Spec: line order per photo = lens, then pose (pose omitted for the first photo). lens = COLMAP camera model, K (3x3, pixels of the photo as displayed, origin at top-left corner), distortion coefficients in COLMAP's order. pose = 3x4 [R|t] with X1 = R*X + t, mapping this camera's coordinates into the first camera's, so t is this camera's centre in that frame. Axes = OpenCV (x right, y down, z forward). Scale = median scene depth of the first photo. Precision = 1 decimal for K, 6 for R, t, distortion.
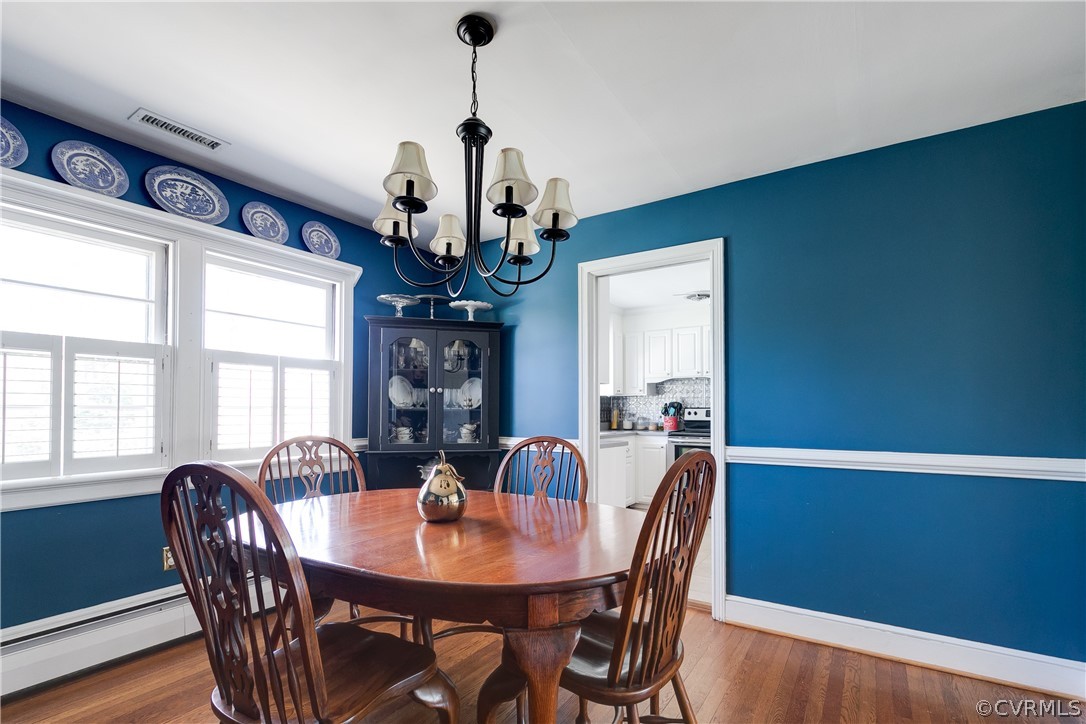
lens RADIAL K [[491.0, 0, 570.0], [0, 491.0, 400.3], [0, 0, 1]] dist [0.001858, 0.000475]
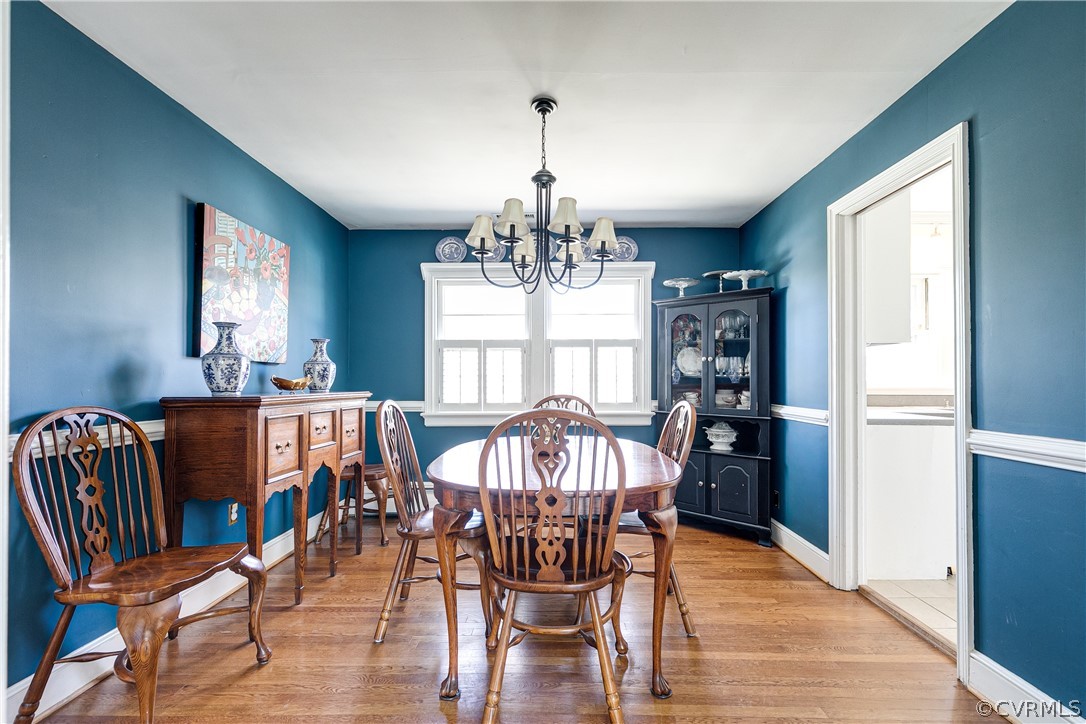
lens RADIAL K [[491.0, 0, 554.2], [0, 491.0, 371.0], [0, 0, 1]] dist [0.001858, 0.000475]
pose [[0.528056, -0.013887, -0.849096, 0.504102], [0.017542, 0.999831, -0.005443, 0.006085], [0.849028, -0.012021, 0.528211, 0.135768]]
